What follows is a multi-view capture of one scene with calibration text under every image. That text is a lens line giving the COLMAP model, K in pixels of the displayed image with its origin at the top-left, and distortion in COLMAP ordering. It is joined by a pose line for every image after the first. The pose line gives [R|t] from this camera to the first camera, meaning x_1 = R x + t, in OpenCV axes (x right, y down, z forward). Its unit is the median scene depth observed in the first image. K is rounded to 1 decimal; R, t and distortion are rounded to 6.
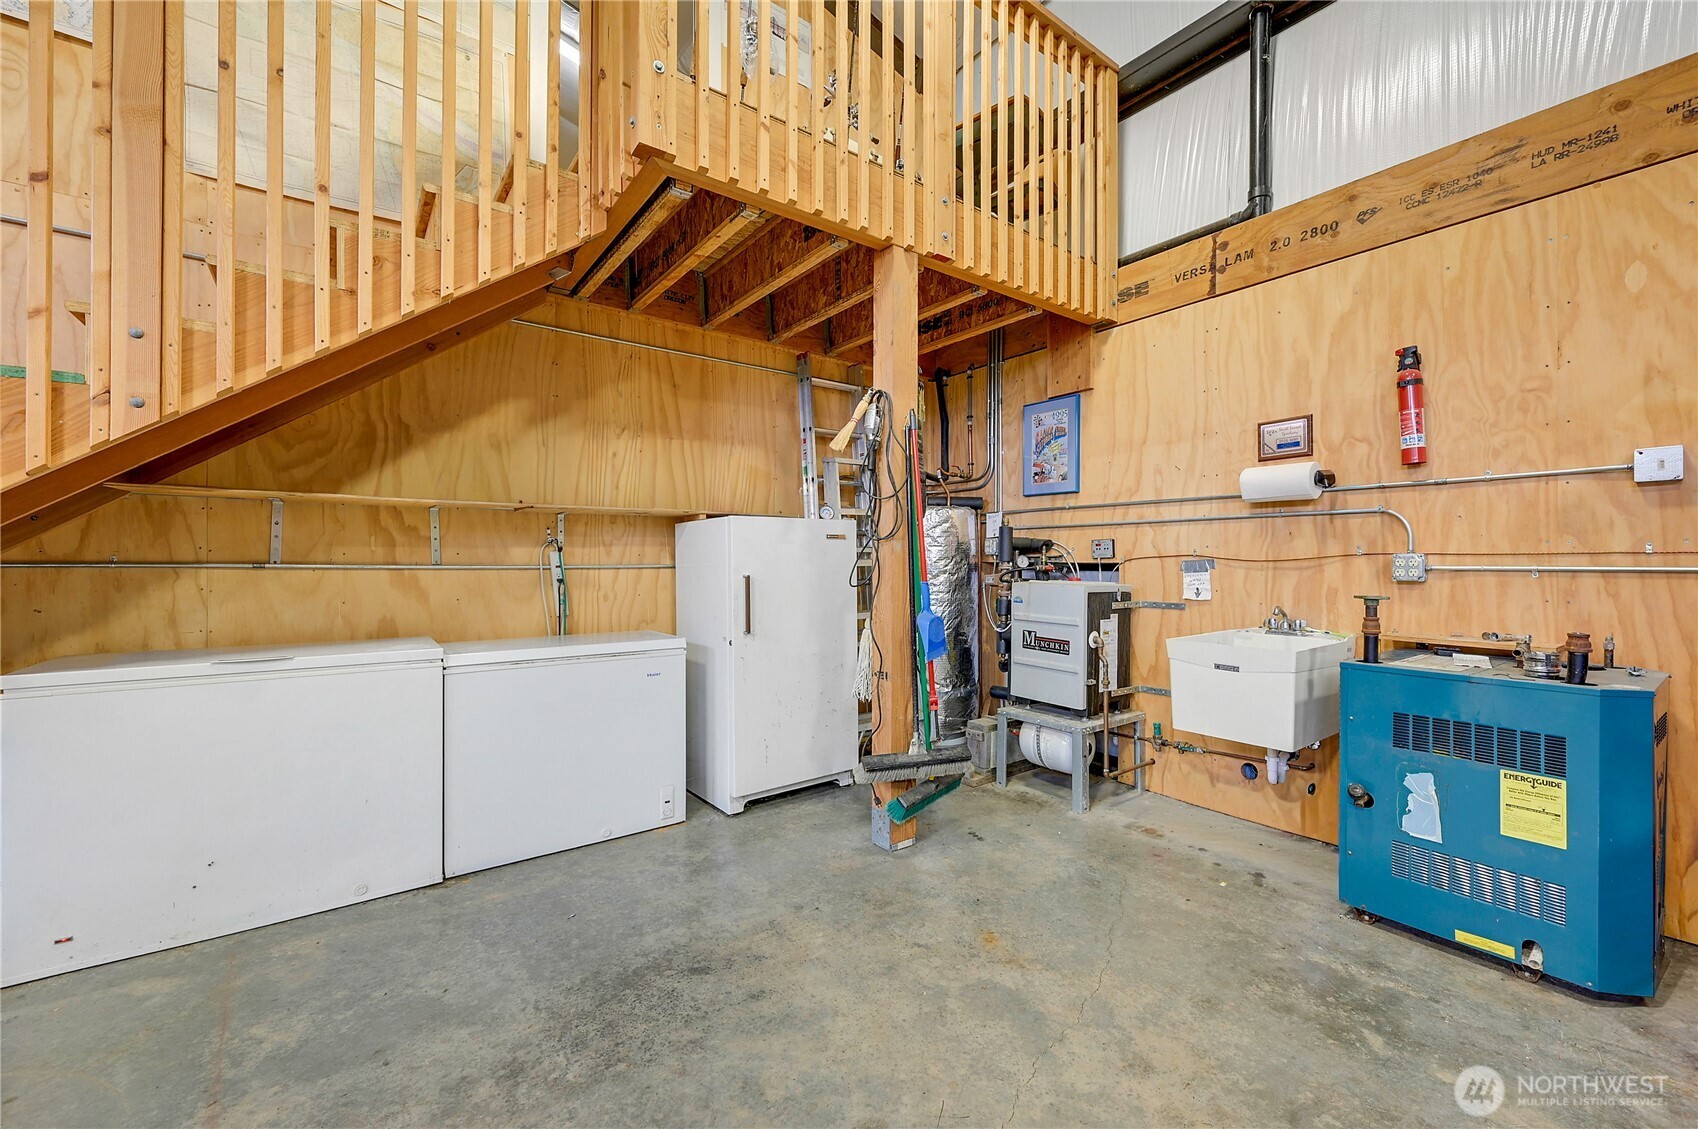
lens RADIAL K [[671.6, 0, 918.4], [0, 671.6, 563.4], [0, 0, 1]] dist [-0.003771, 0.000554]
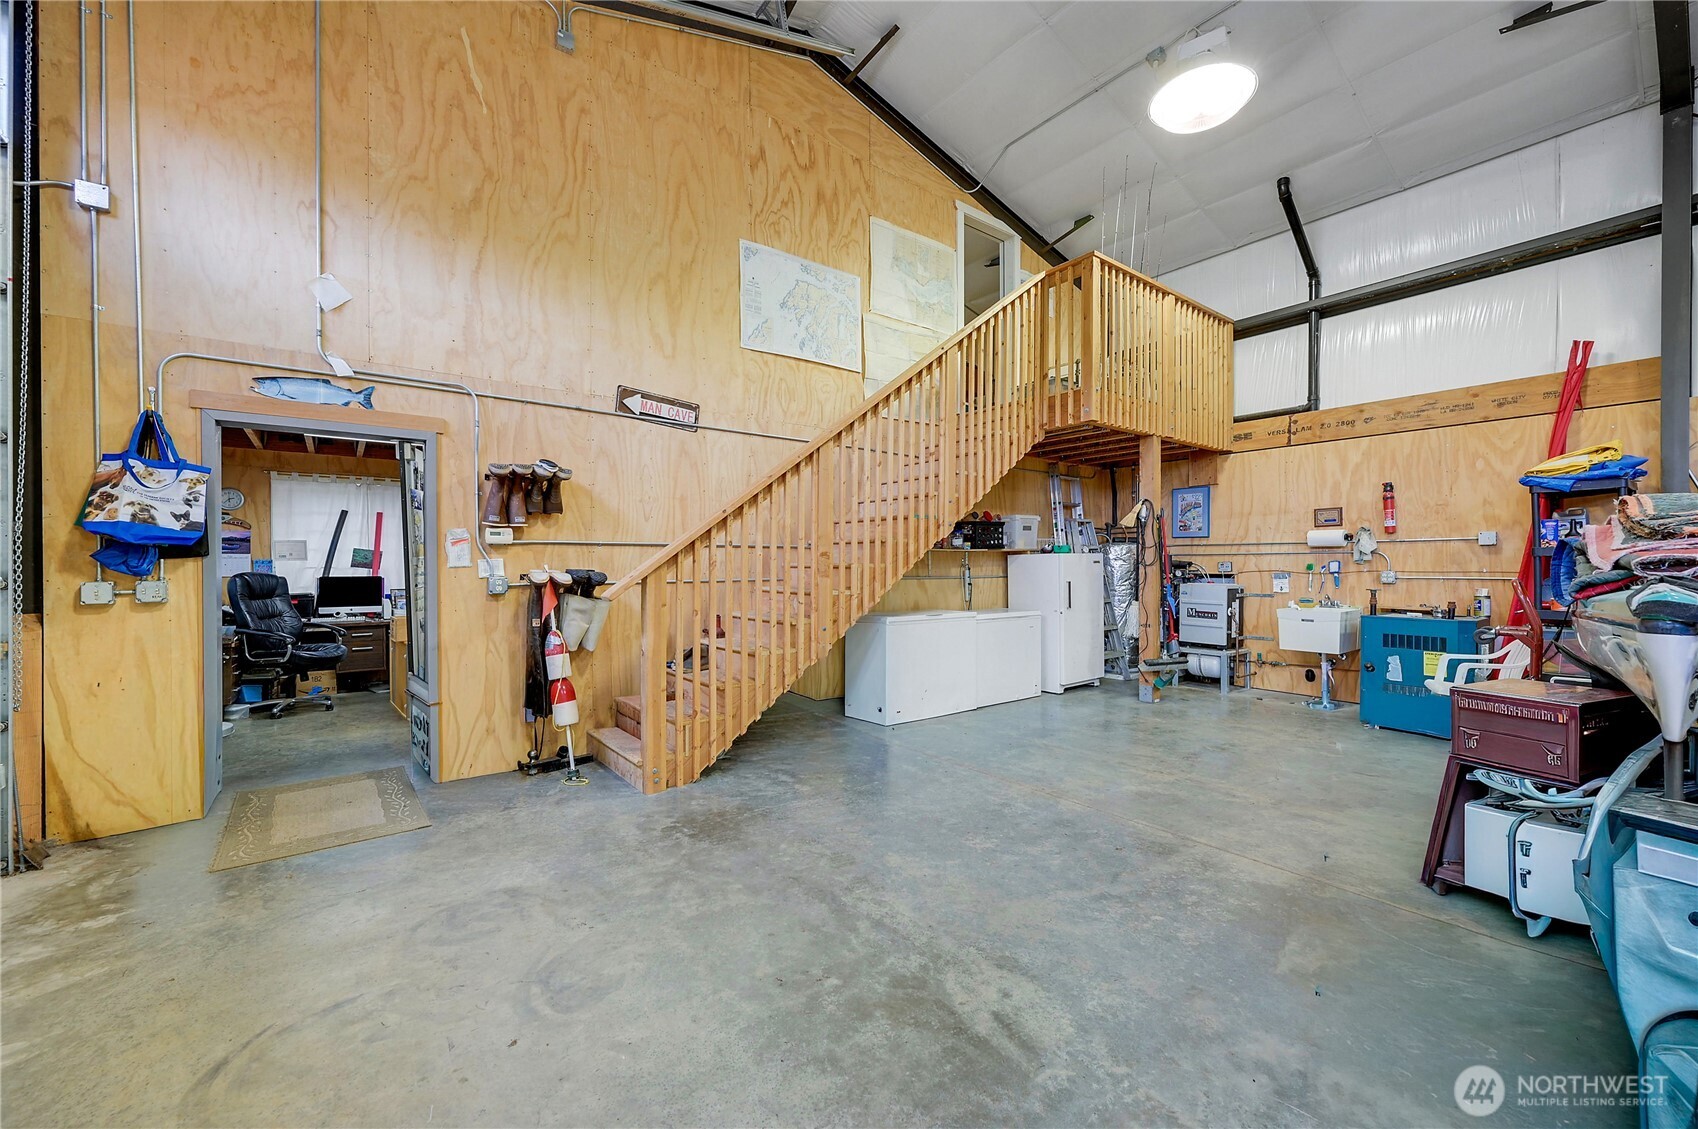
lens RADIAL K [[671.6, 0, 844.2], [0, 671.6, 567.3], [0, 0, 1]] dist [-0.003771, 0.000554]
pose [[0.999169, -0.003882, -0.040562, -0.960279], [0.004026, 0.999986, 0.003464, -0.039608], [0.040548, -0.003625, 0.999171, -1.268367]]
